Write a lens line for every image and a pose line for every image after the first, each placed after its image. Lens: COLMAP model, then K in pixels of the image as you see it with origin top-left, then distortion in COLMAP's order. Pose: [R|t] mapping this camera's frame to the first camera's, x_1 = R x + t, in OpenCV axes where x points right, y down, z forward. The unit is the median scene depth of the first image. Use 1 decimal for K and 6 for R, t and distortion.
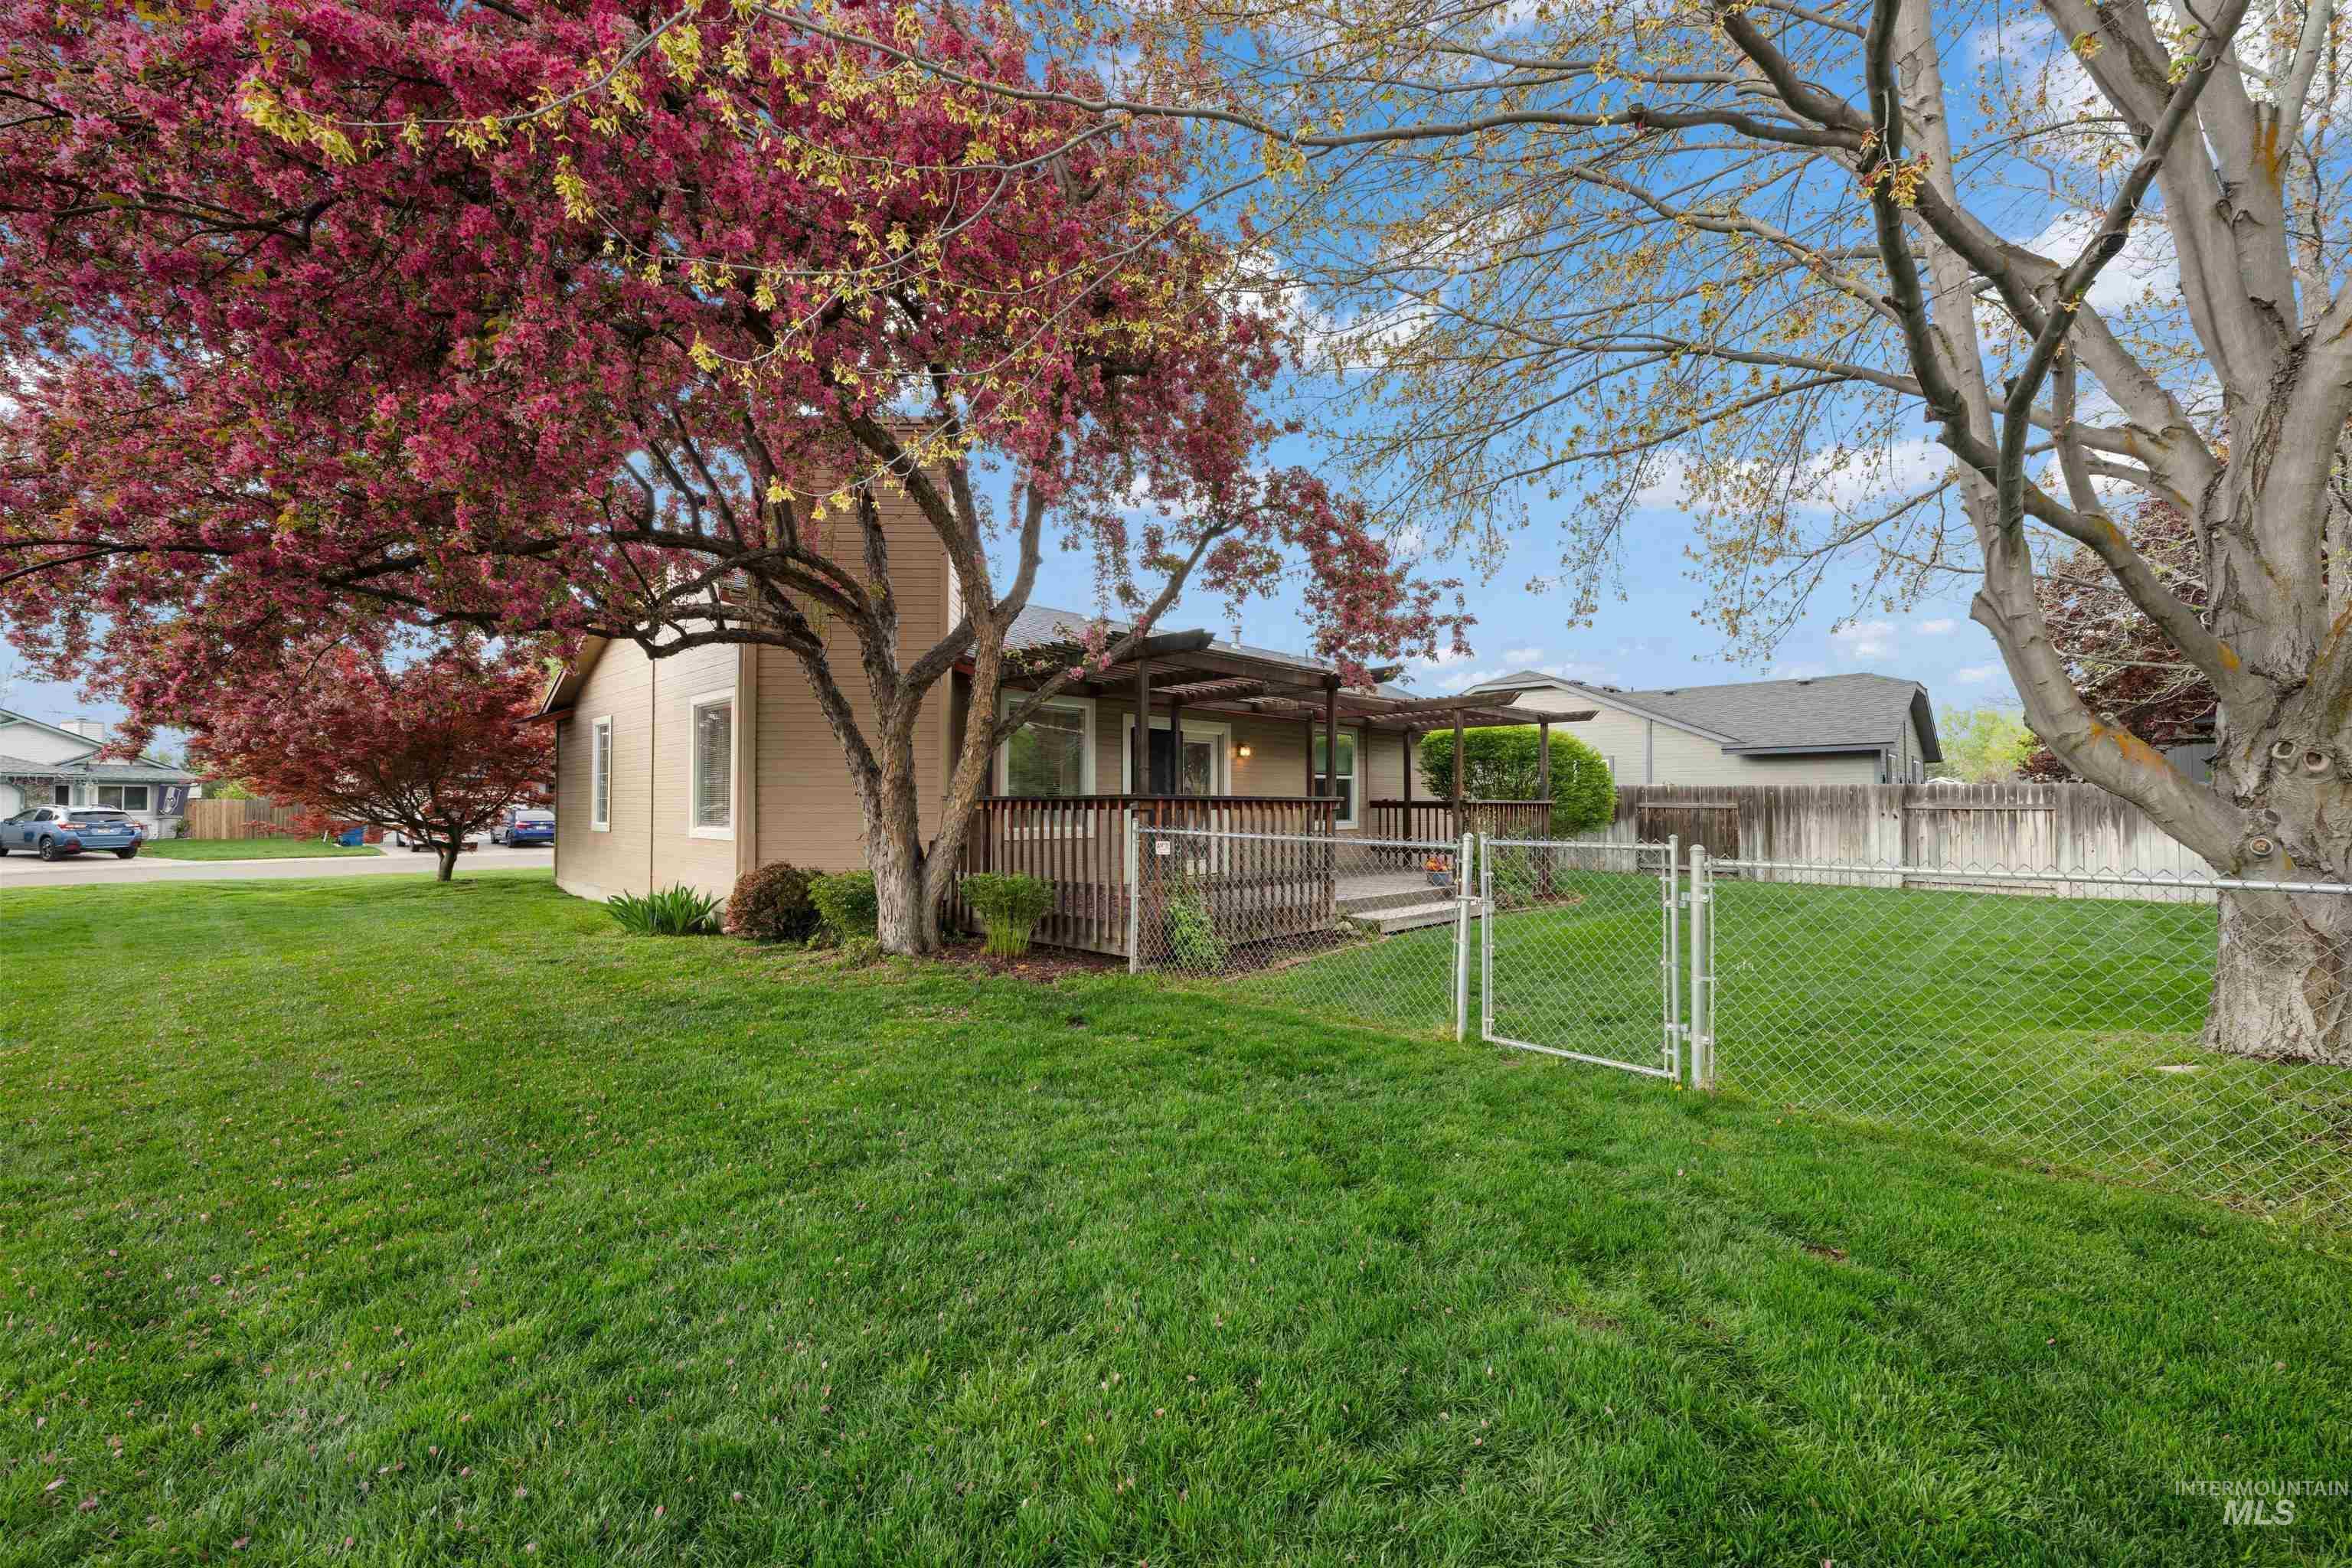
lens RADIAL K [[943.8, 0, 1182.5], [0, 943.8, 772.3], [0, 0, 1]] dist [-0.000795, 0.000193]
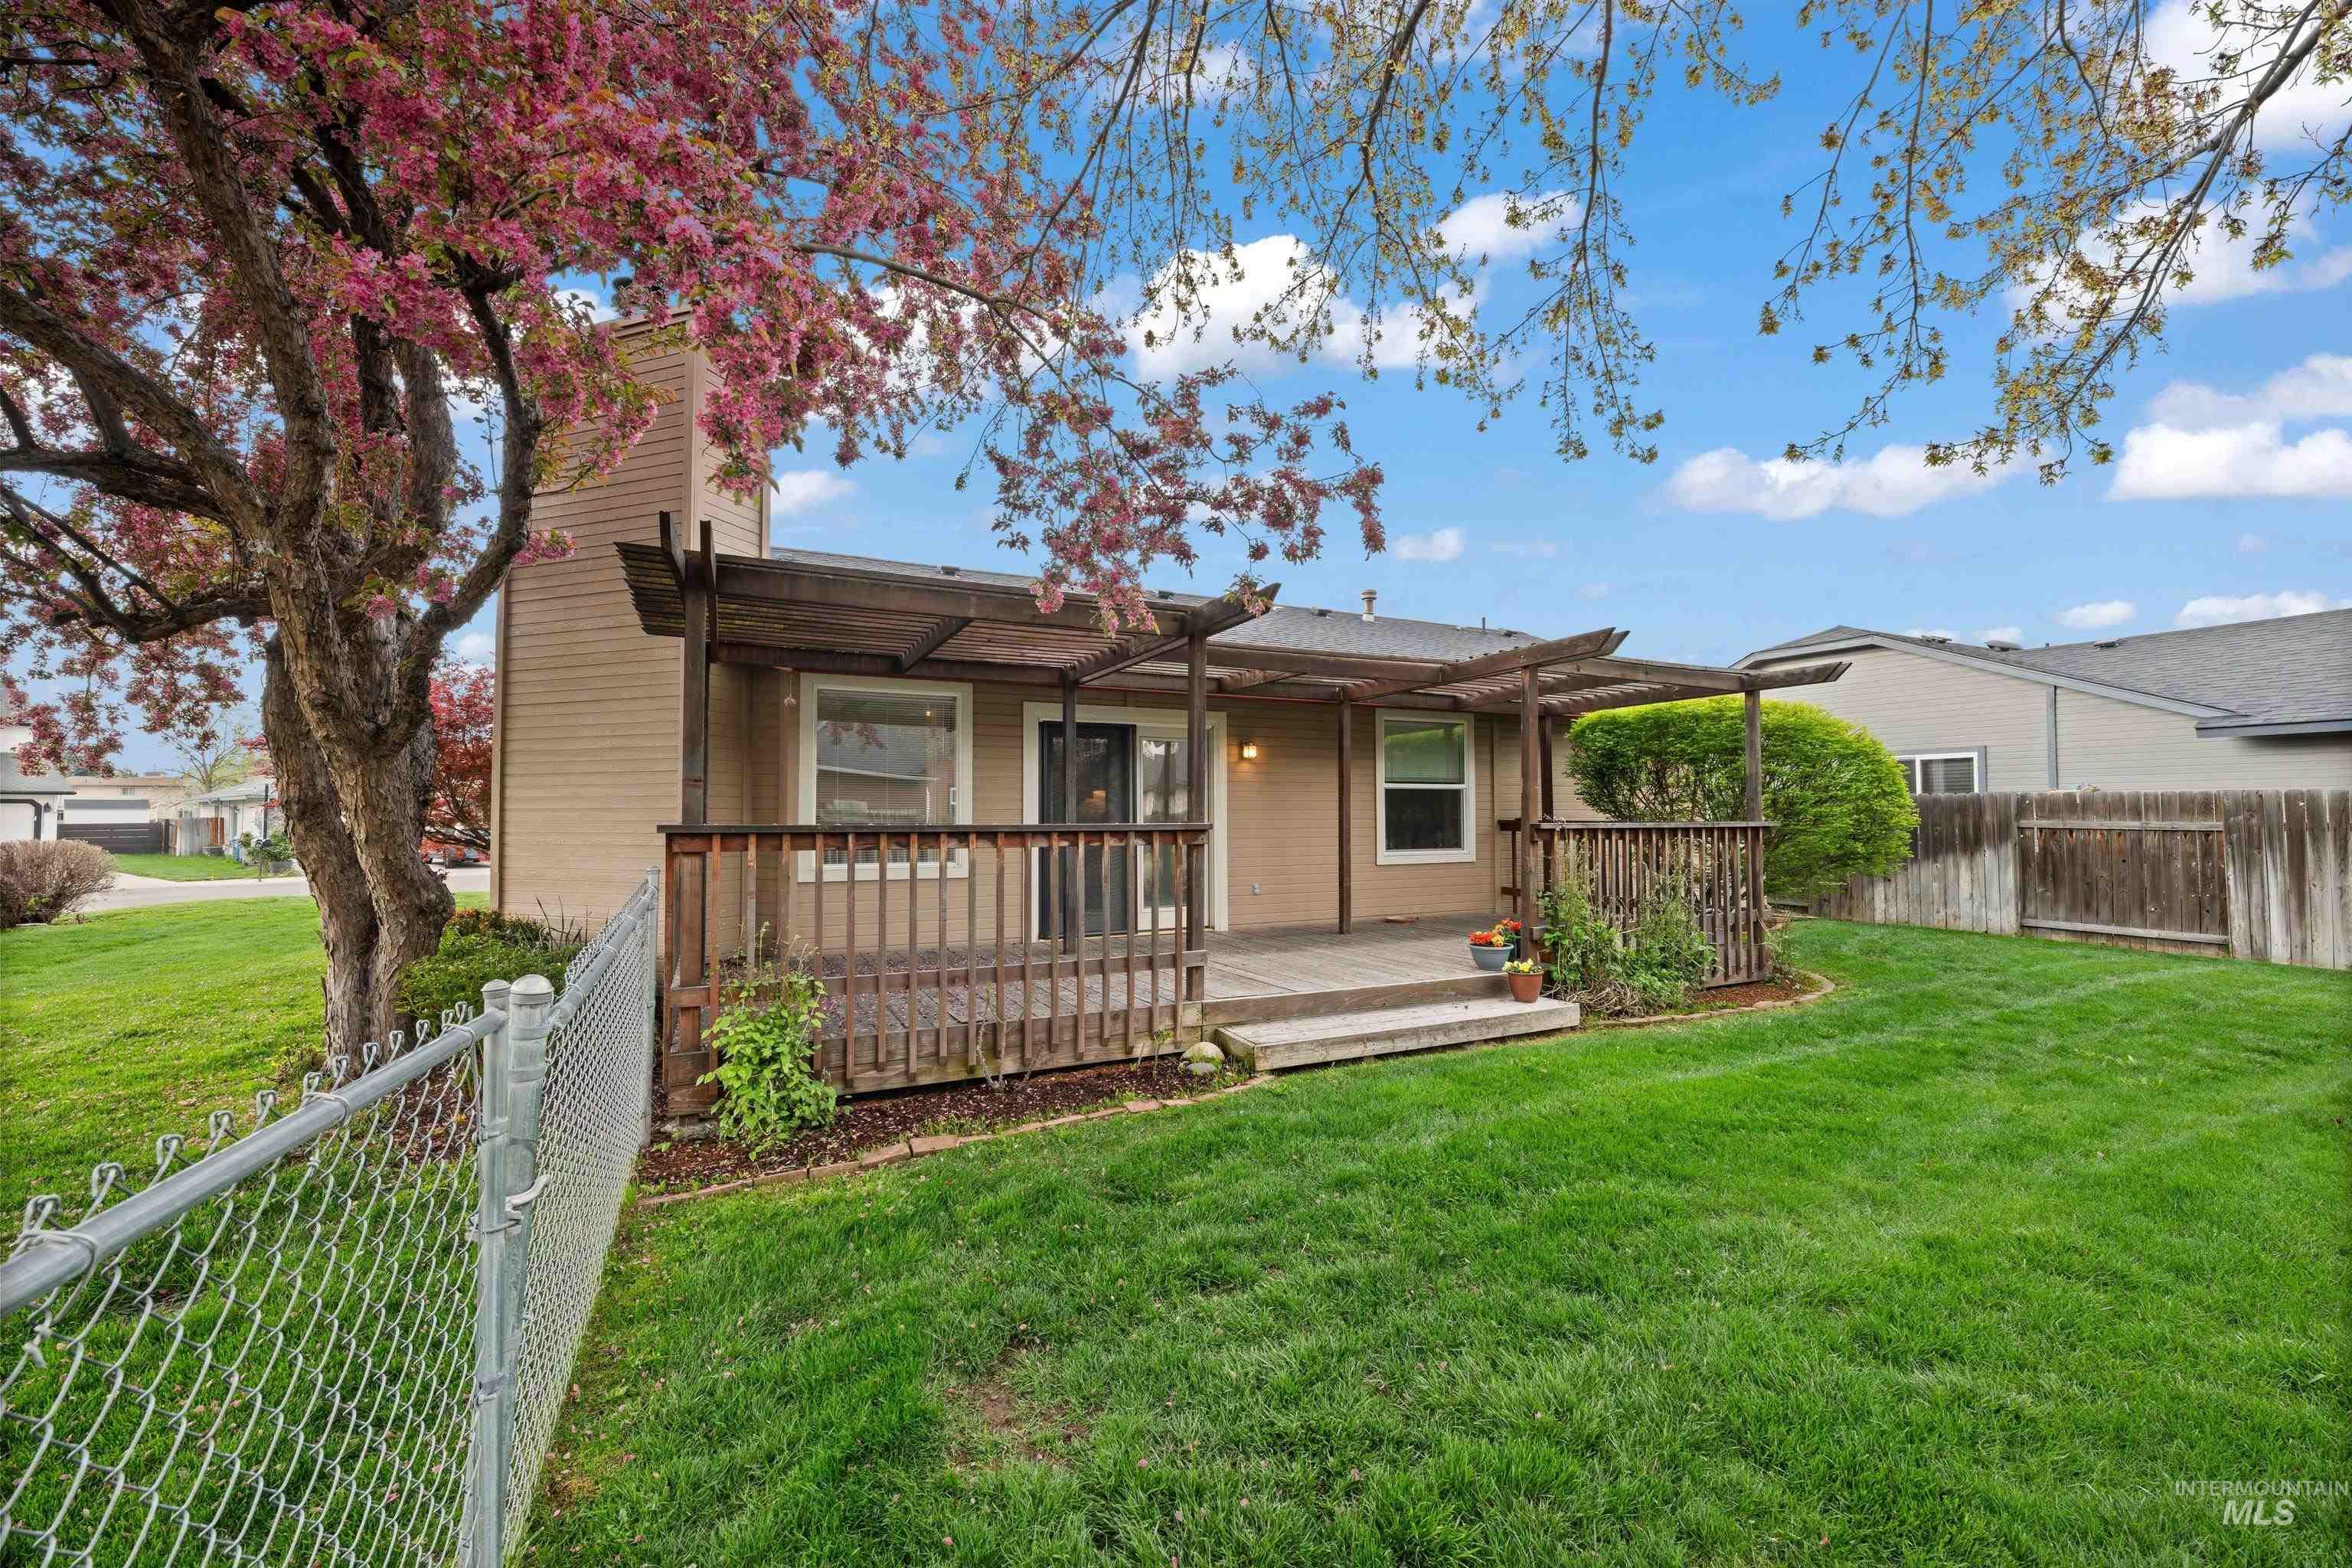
lens RADIAL K [[931.7, 0, 1179.4], [0, 931.7, 778.6], [0, 0, 1]] dist [-0.001405, -0.000183]
pose [[0.937141, -0.016352, -0.348568, 0.223101], [0.014754, 0.999865, -0.007240, 0.001658], [0.348639, 0.001642, 0.937256, 0.292527]]
